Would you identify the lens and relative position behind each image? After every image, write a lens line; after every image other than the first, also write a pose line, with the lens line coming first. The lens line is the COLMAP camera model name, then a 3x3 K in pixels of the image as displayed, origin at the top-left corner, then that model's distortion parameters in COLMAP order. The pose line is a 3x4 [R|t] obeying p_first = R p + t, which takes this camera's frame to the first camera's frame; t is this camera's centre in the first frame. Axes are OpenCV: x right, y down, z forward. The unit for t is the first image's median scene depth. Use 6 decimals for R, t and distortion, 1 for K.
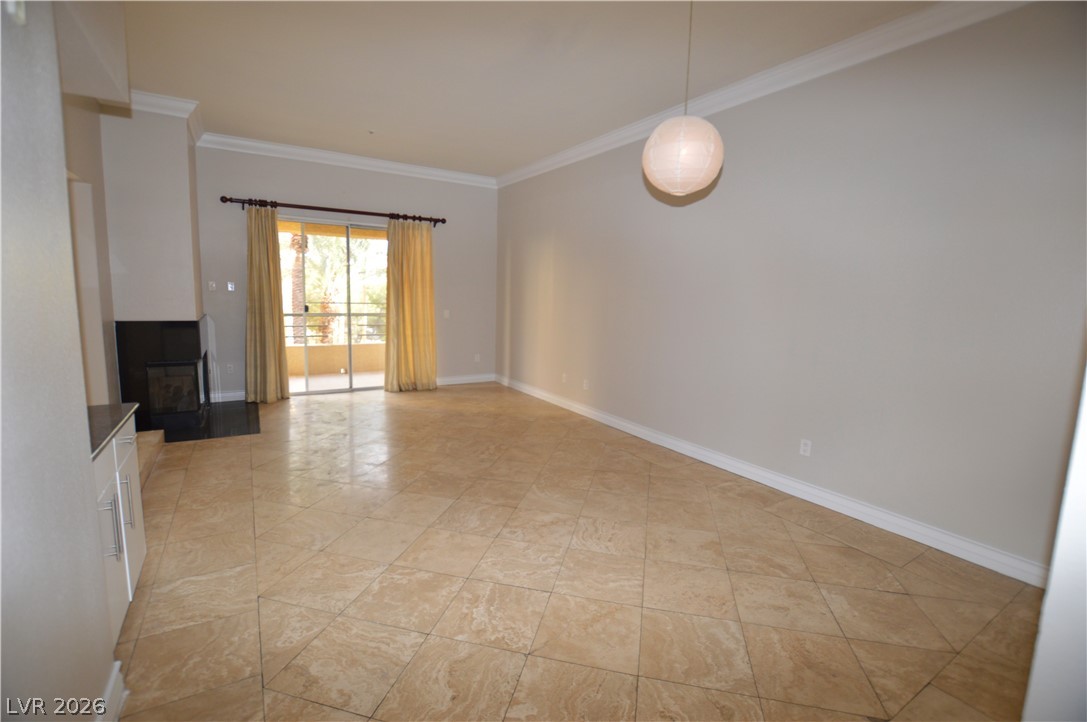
lens RADIAL K [[484.3, 0, 542.5], [0, 484.3, 363.5], [0, 0, 1]] dist [-0.028442, 0.001008]
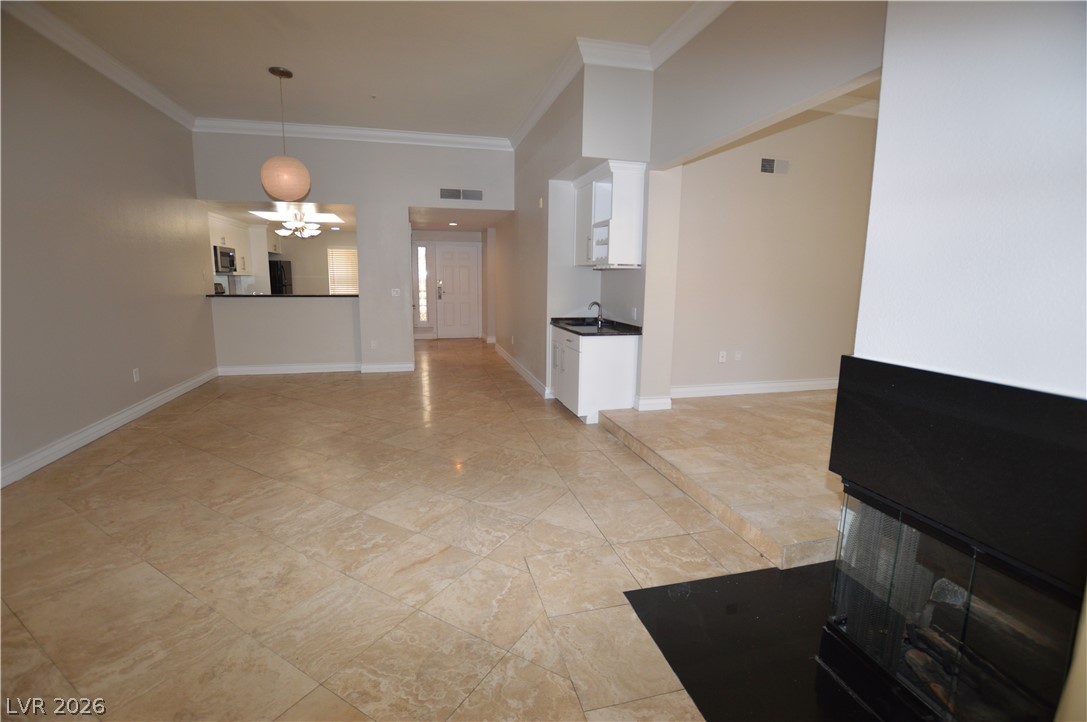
lens RADIAL K [[484.3, 0, 543.0], [0, 484.3, 358.4], [0, 0, 1]] dist [-0.028442, 0.001008]
pose [[-0.954410, -0.089090, 0.284894, -0.718922], [0.002127, 0.952368, 0.304944, -0.213873], [-0.298491, 0.291647, -0.908760, 1.558779]]
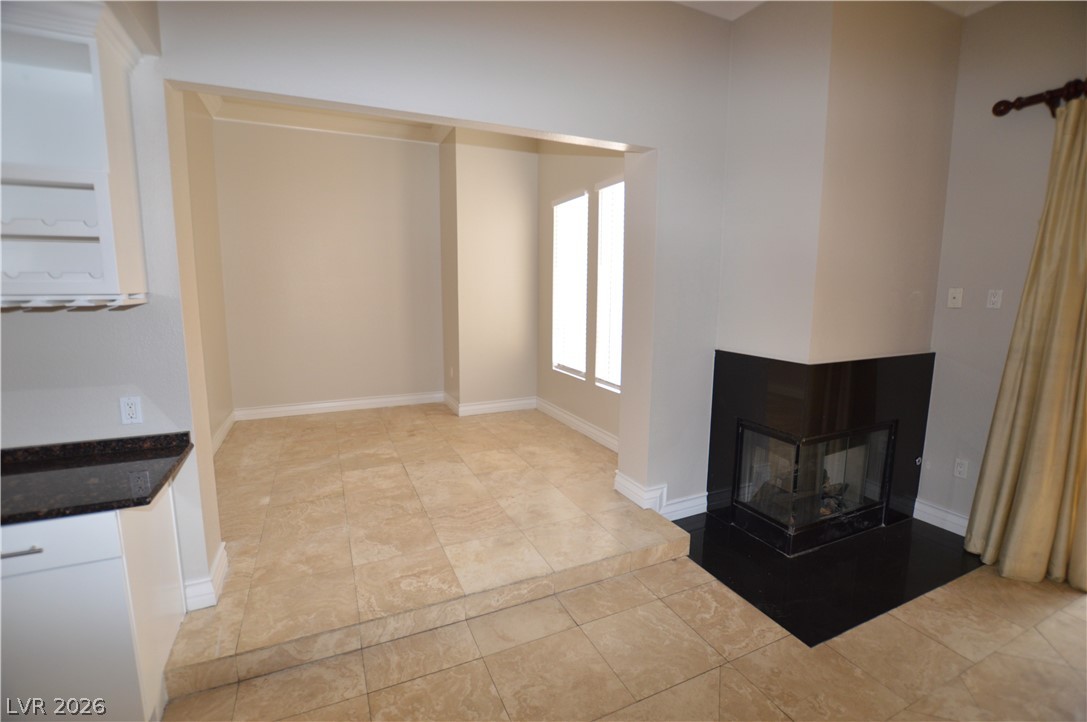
lens RADIAL K [[484.3, 0, 543.9], [0, 484.3, 358.3], [0, 0, 1]] dist [-0.028442, 0.001008]
pose [[-0.116617, 0.109964, -0.987071, -0.205185], [-0.150737, 0.980379, 0.127027, -0.137140], [0.981671, 0.163602, -0.097753, 0.886463]]
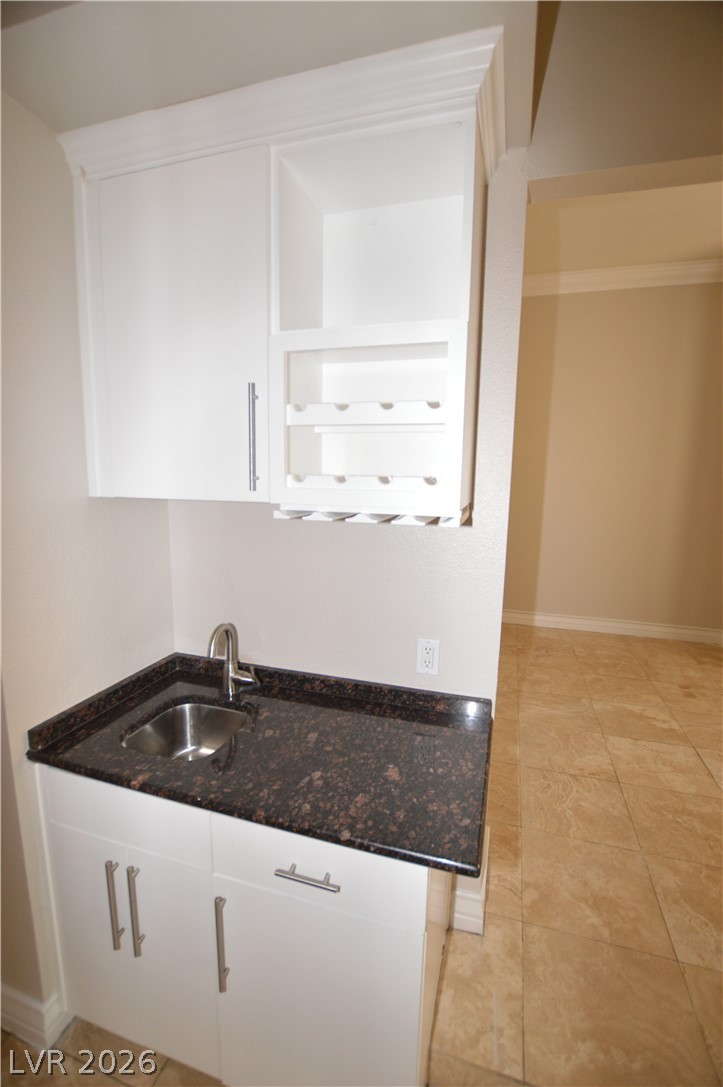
lens RADIAL K [[484.3, 0, 354.5], [0, 484.3, 542.7], [0, 0, 1]] dist [-0.028442, 0.001008]
pose [[-0.758310, 0.052262, -0.649796, -0.335841], [-0.131229, 0.964138, 0.230687, -0.124749], [0.638549, 0.260204, -0.724257, 0.664761]]
